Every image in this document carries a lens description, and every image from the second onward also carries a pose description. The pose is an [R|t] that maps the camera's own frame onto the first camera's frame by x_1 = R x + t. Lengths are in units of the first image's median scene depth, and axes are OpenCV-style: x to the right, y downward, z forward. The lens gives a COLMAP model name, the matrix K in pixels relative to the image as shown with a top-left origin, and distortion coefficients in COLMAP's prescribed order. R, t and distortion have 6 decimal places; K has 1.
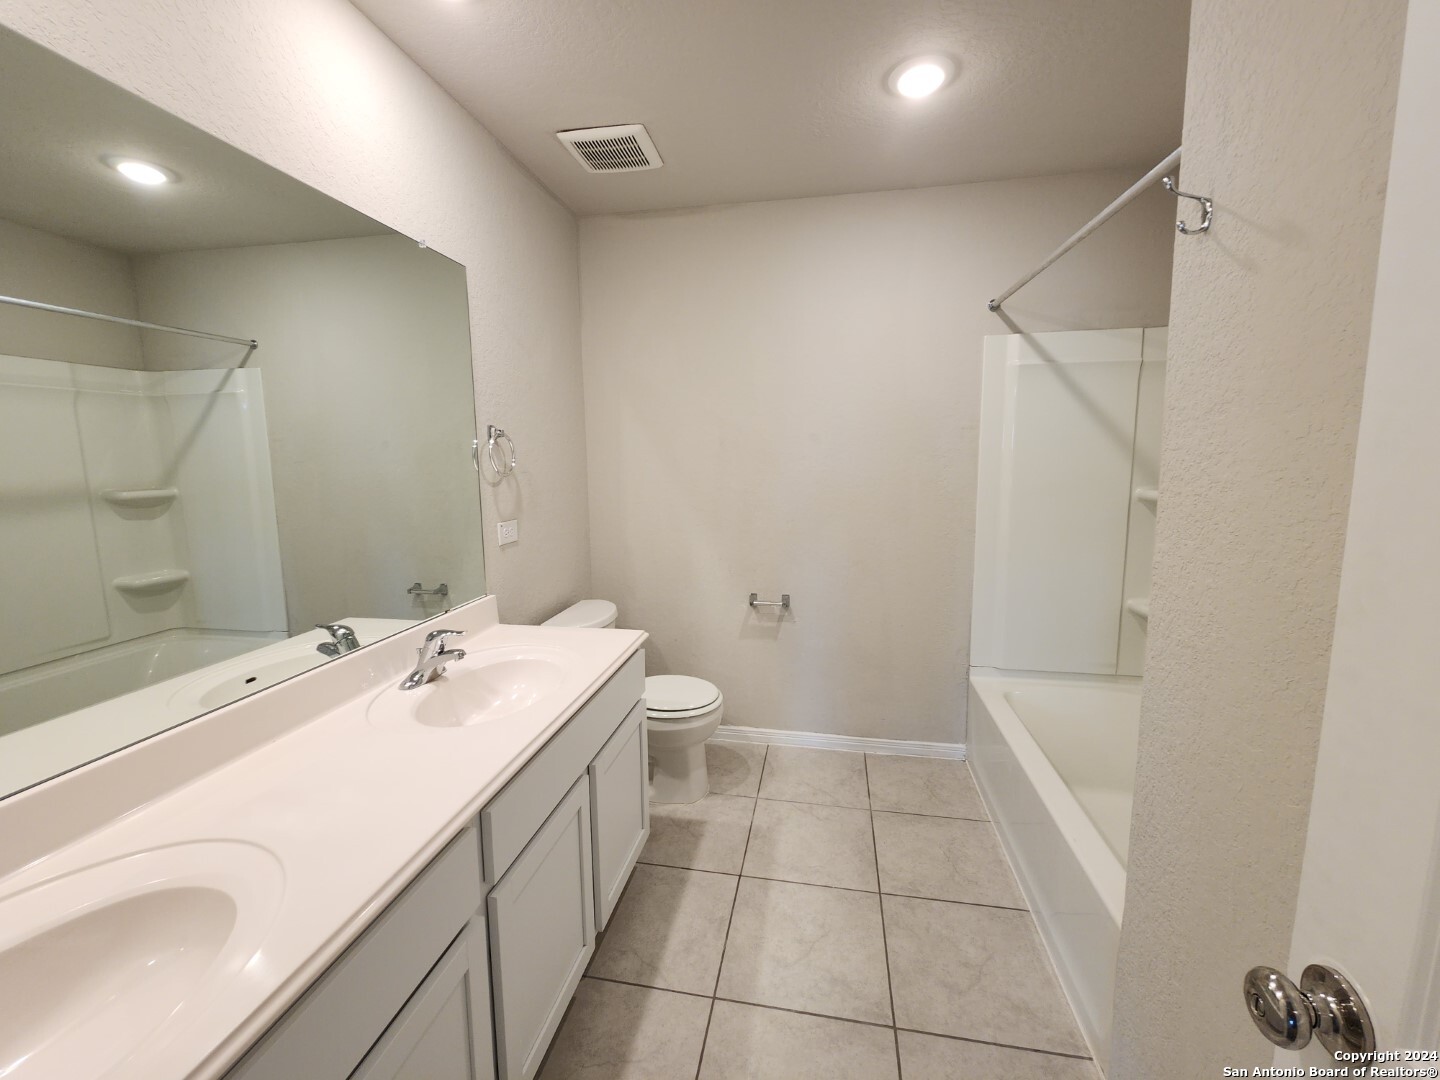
lens RADIAL K [[590.7, 0, 720.6], [0, 590.7, 531.2], [0, 0, 1]] dist [0.001400, 0.000418]
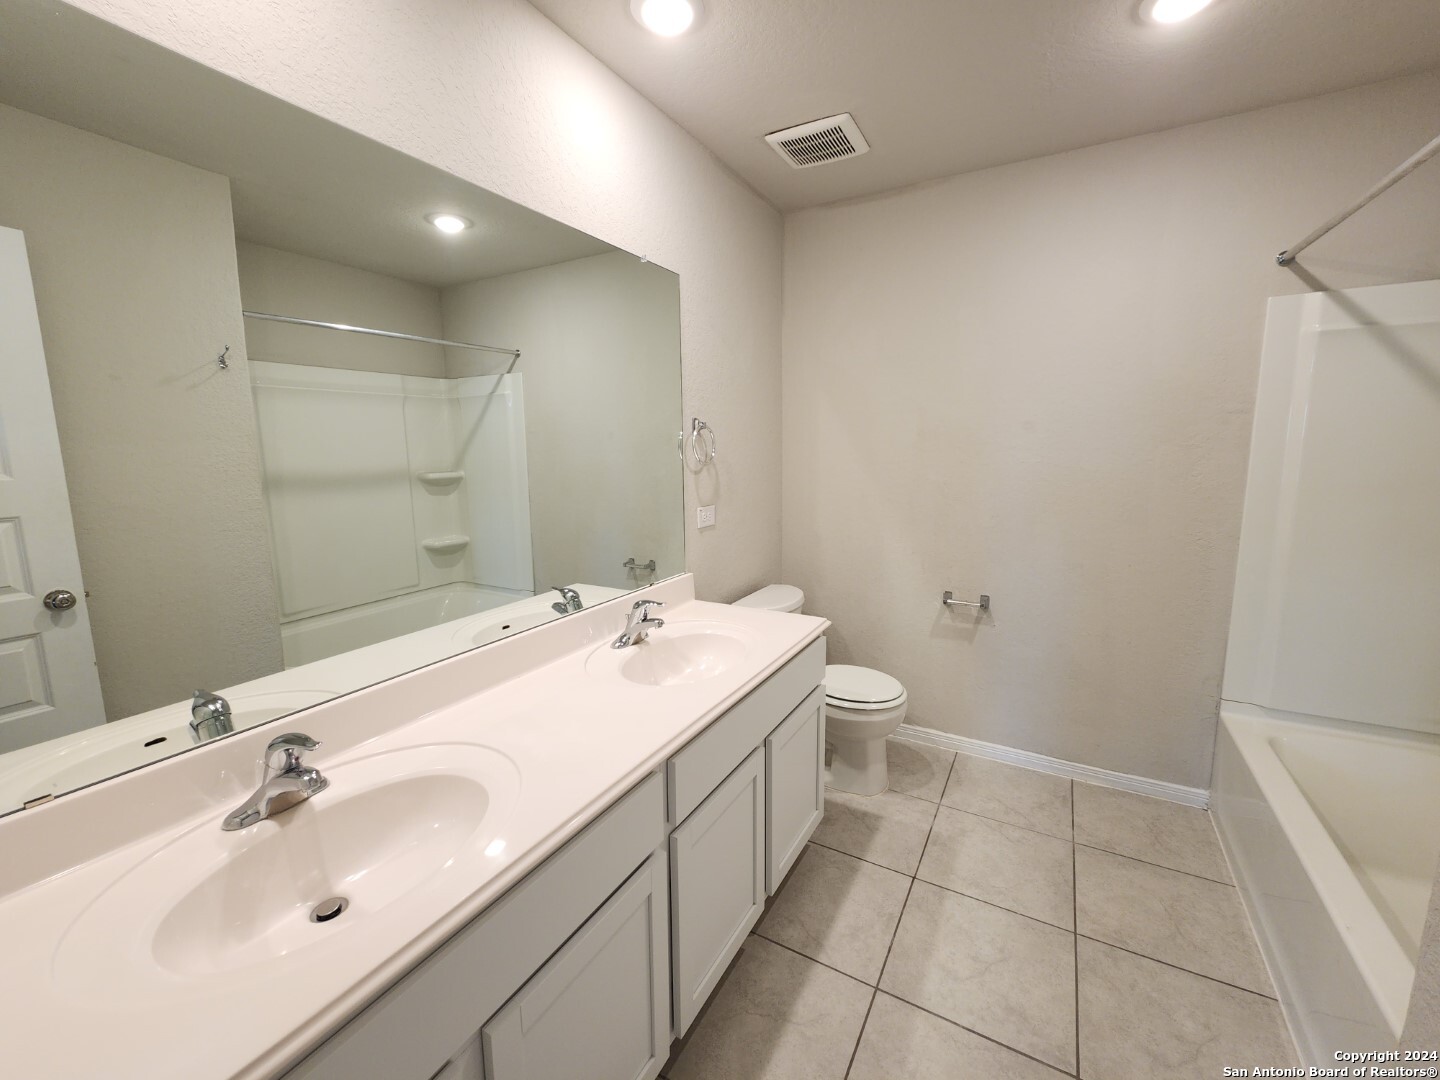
lens RADIAL K [[590.7, 0, 720.6], [0, 590.7, 531.2], [0, 0, 1]] dist [0.001400, 0.000418]
pose [[0.944437, 0.047644, -0.325220, 0.020818], [-0.041574, 0.998808, 0.025592, -0.000108], [0.326052, -0.010649, 0.945292, -0.019768]]
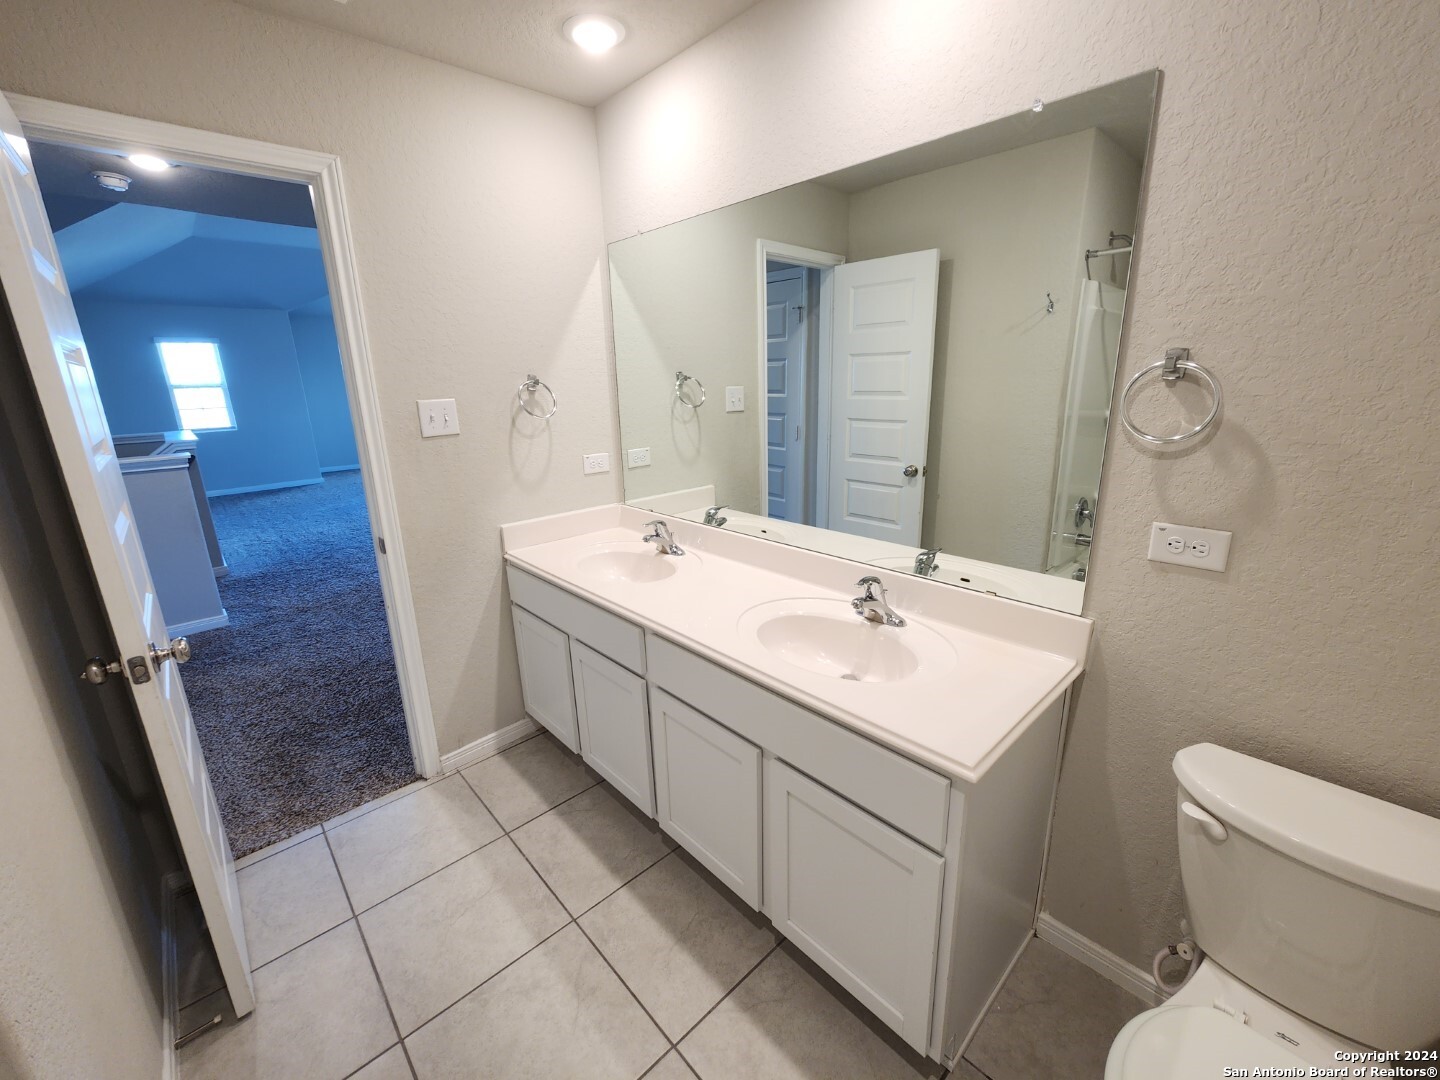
lens RADIAL K [[590.7, 0, 720.6], [0, 590.7, 531.2], [0, 0, 1]] dist [0.001400, 0.000418]
pose [[-0.594597, 0.232743, -0.769601, 0.332526], [-0.068679, 0.938985, 0.337030, -0.174685], [0.801085, 0.253253, -0.542333, 0.995070]]
